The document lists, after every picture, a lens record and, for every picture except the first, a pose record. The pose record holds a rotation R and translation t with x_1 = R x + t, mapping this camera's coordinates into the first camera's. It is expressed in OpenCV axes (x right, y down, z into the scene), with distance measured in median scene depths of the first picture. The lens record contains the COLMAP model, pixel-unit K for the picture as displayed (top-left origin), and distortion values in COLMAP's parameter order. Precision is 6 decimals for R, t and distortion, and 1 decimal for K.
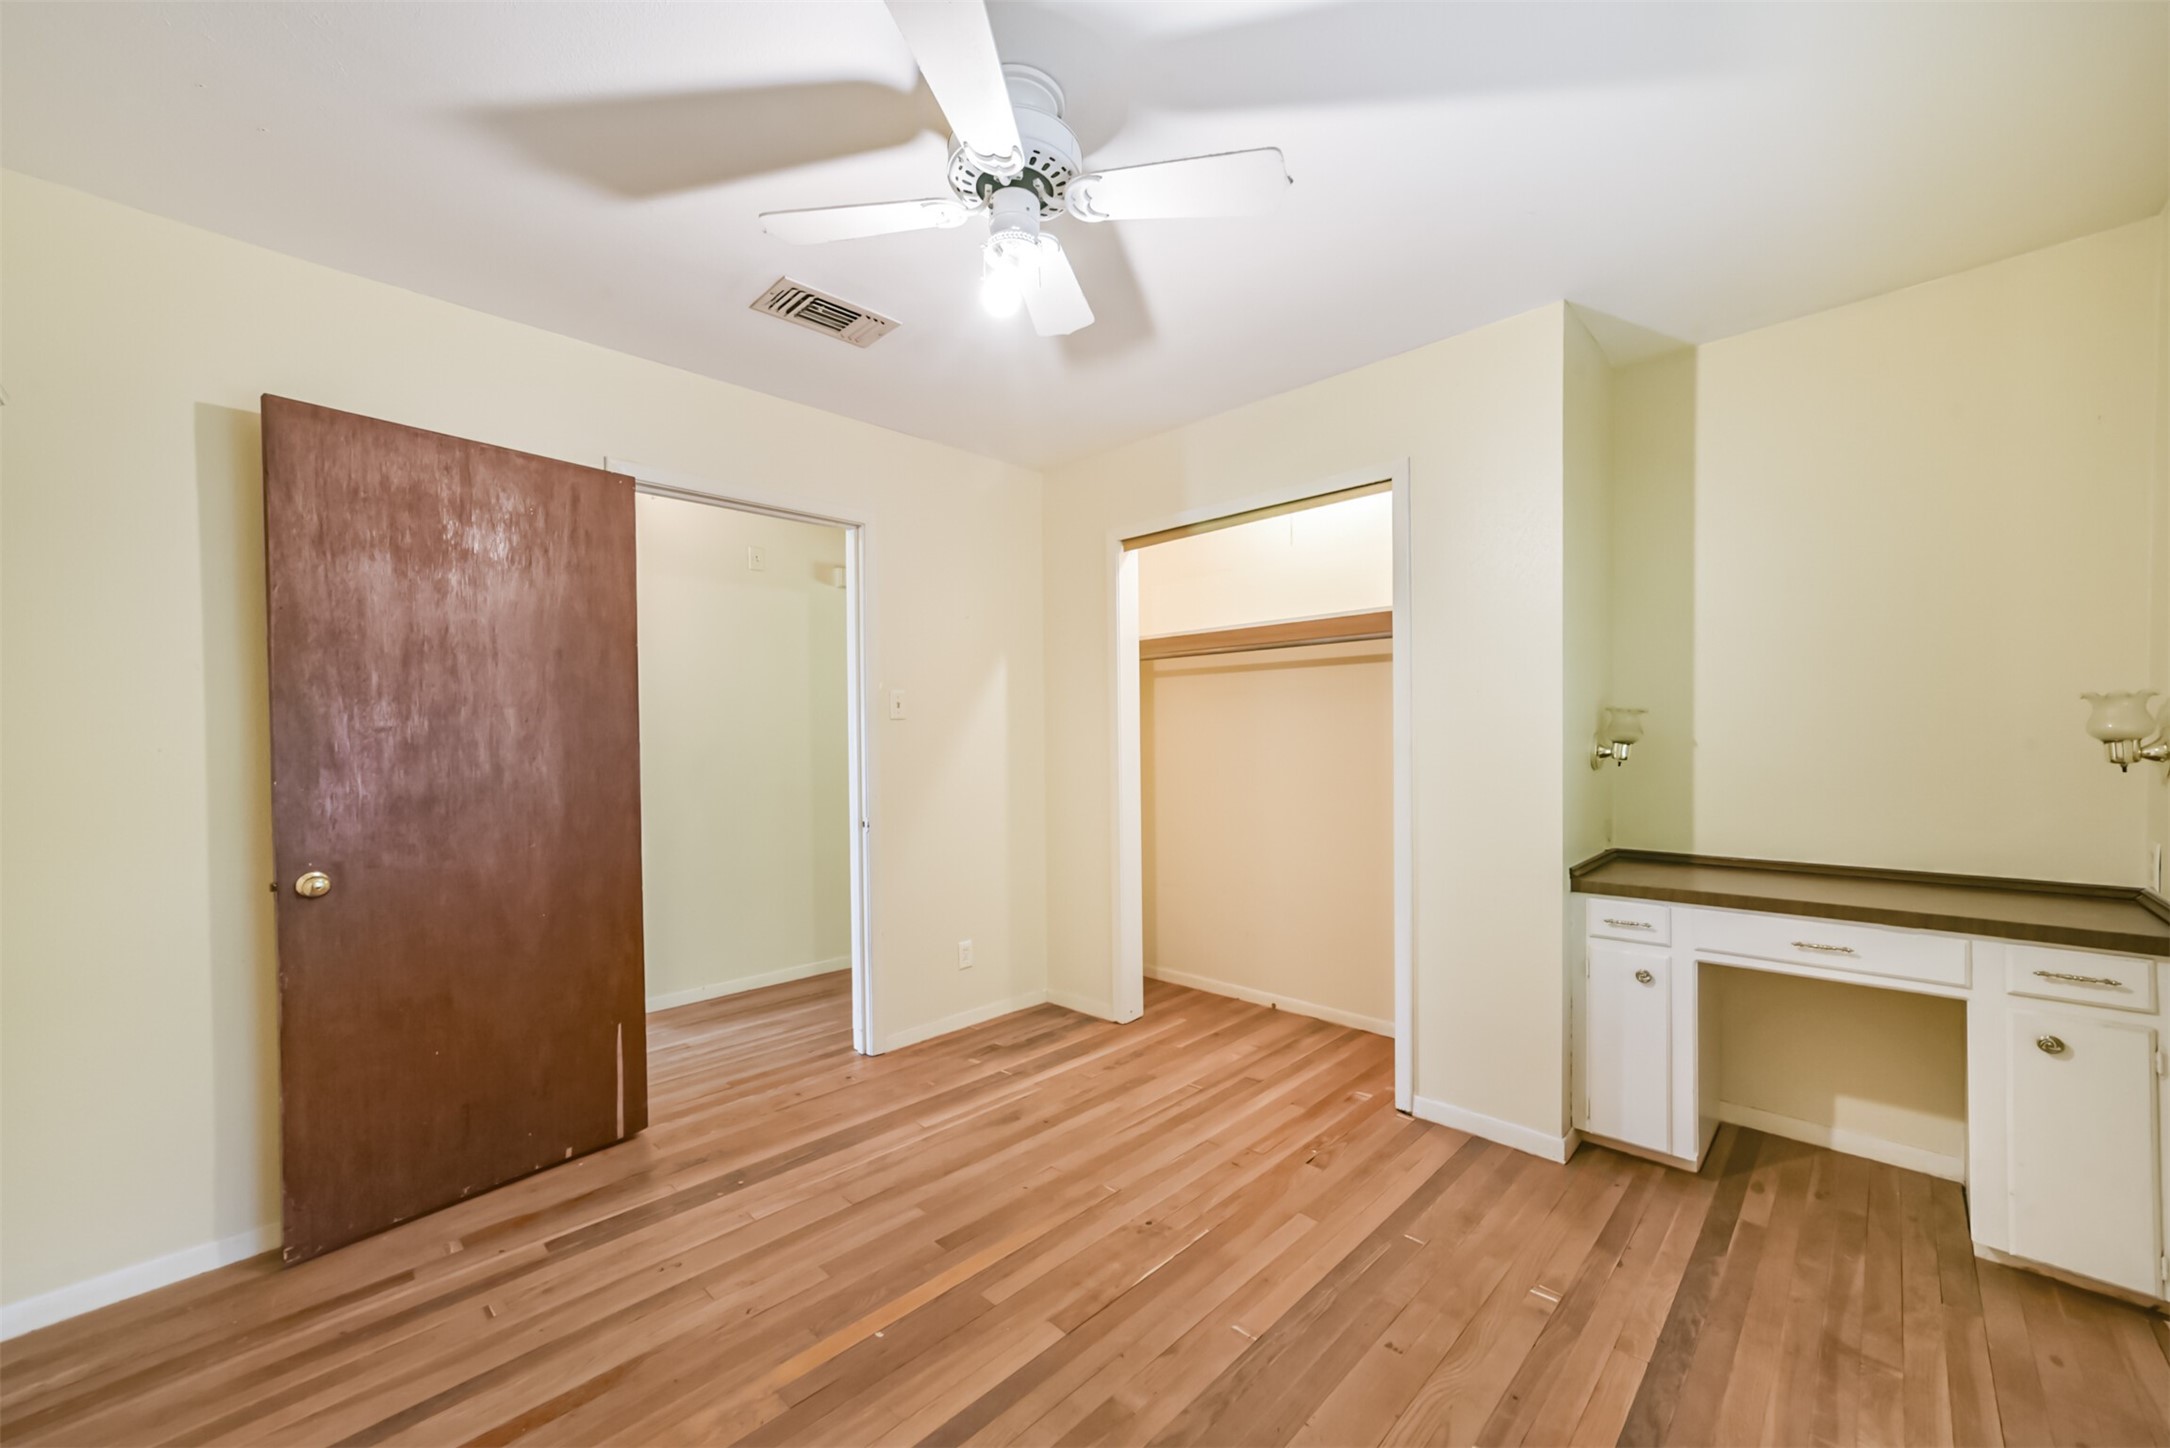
lens RADIAL K [[840.7, 0, 1086.9], [0, 840.7, 730.8], [0, 0, 1]] dist [-0.012194, 0.007075]
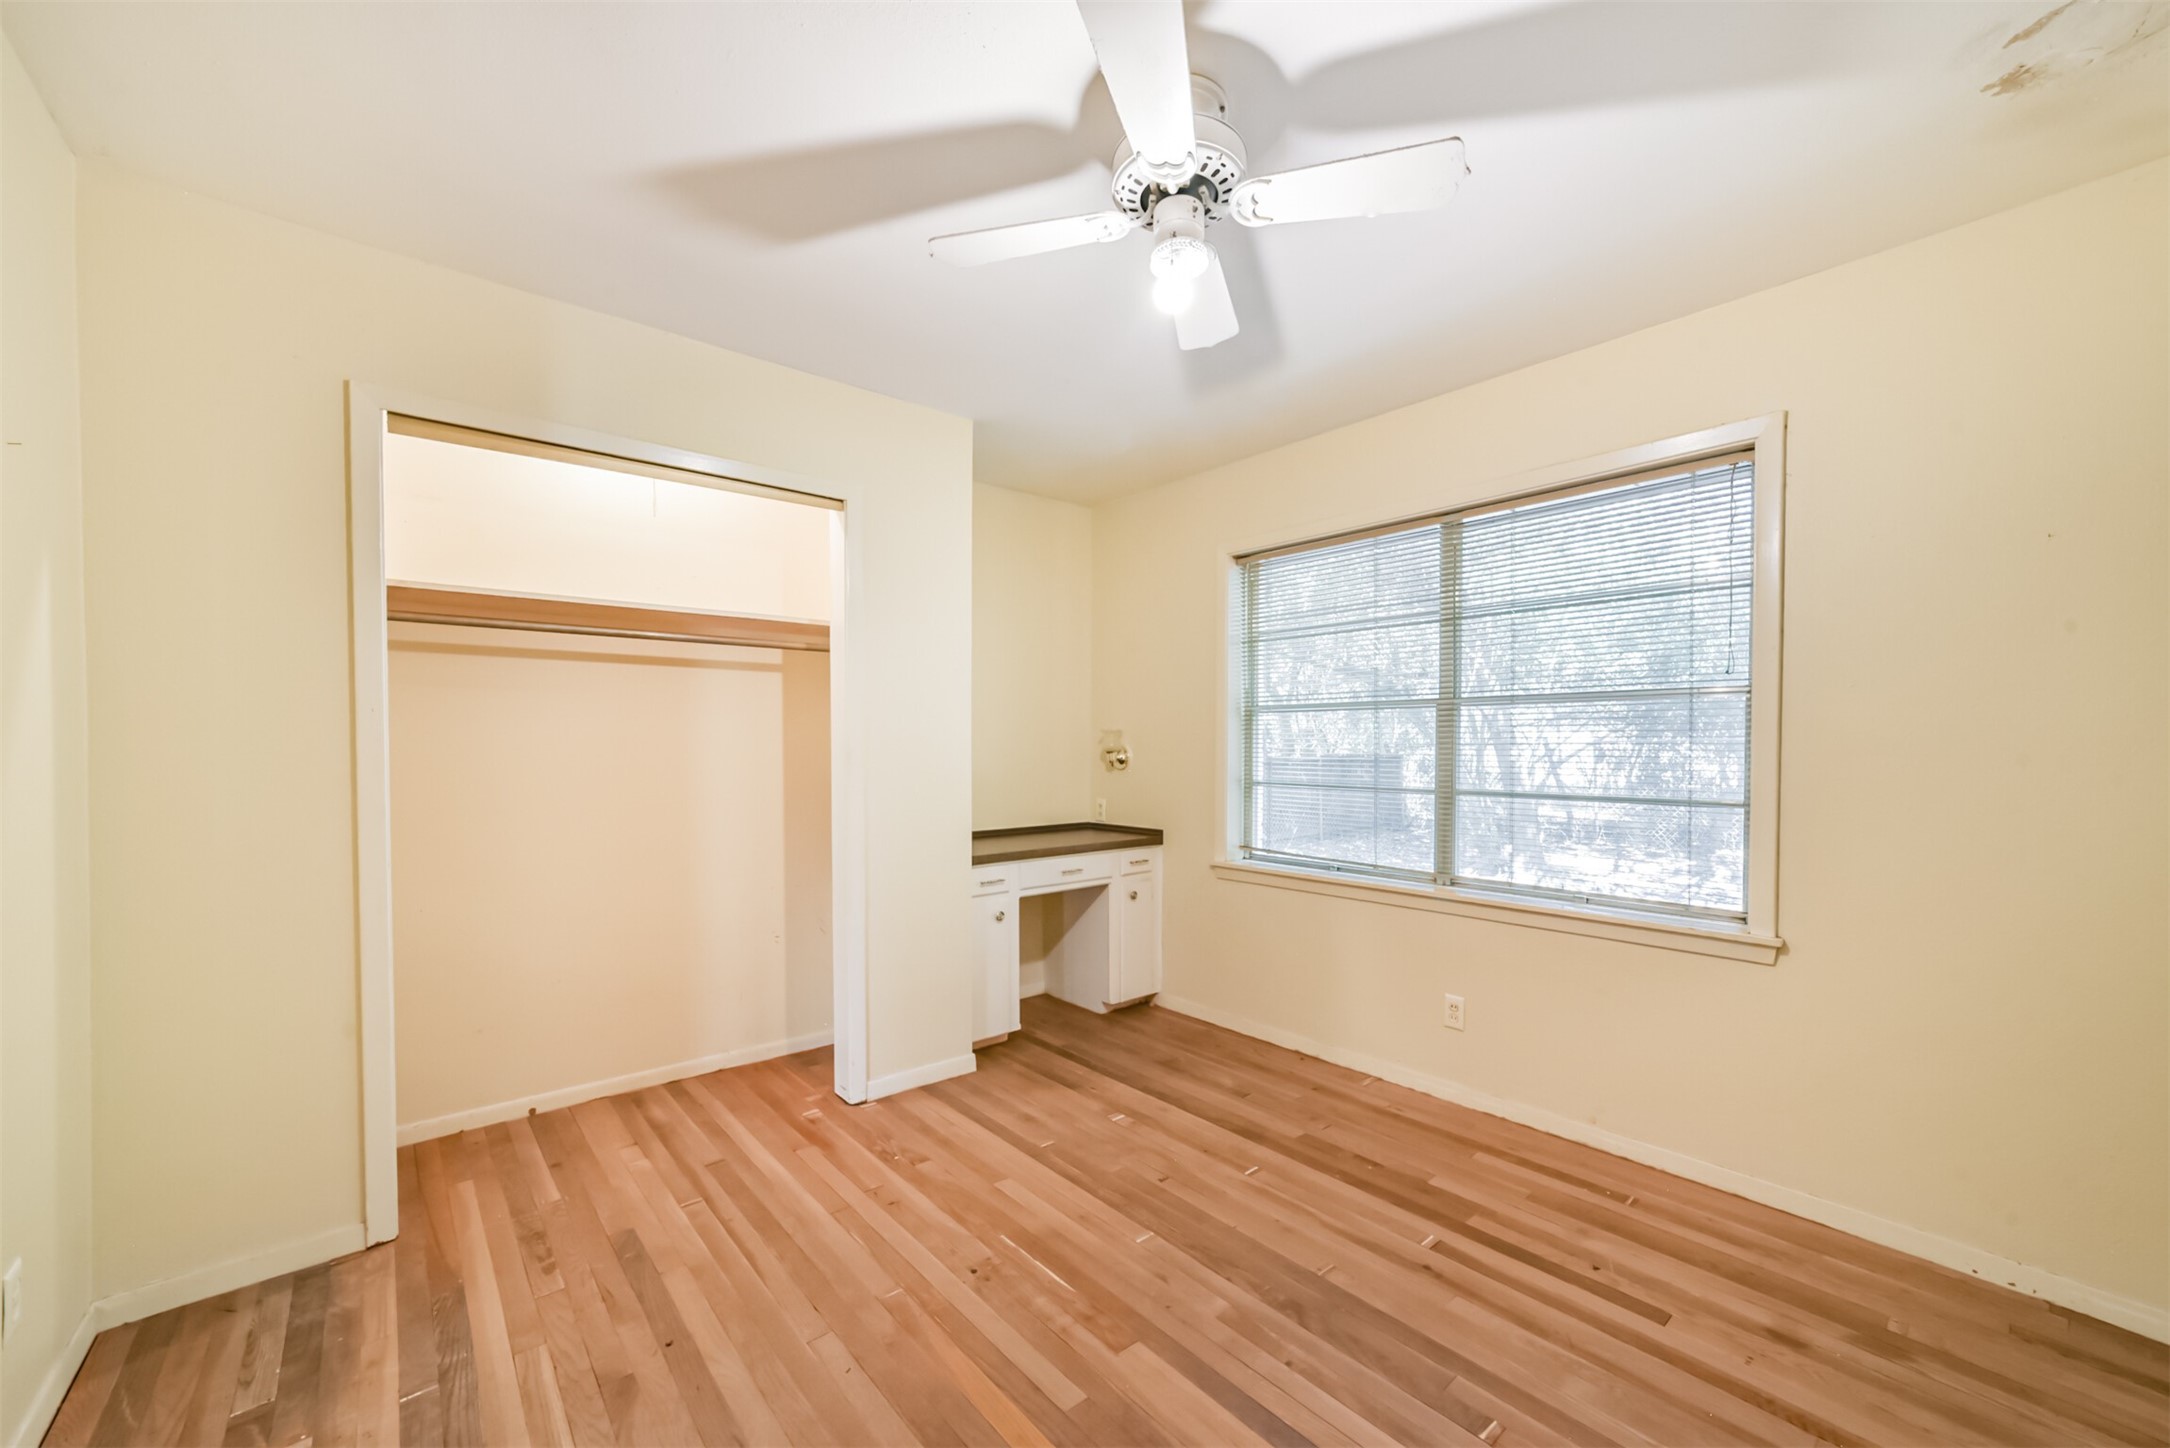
lens RADIAL K [[840.7, 0, 1086.9], [0, 840.7, 730.8], [0, 0, 1]] dist [-0.012194, 0.007075]
pose [[0.102445, 0.018340, 0.994570, -0.771987], [-0.005828, 0.999824, -0.017836, -0.003397], [-0.994722, -0.003970, 0.102533, 0.700127]]
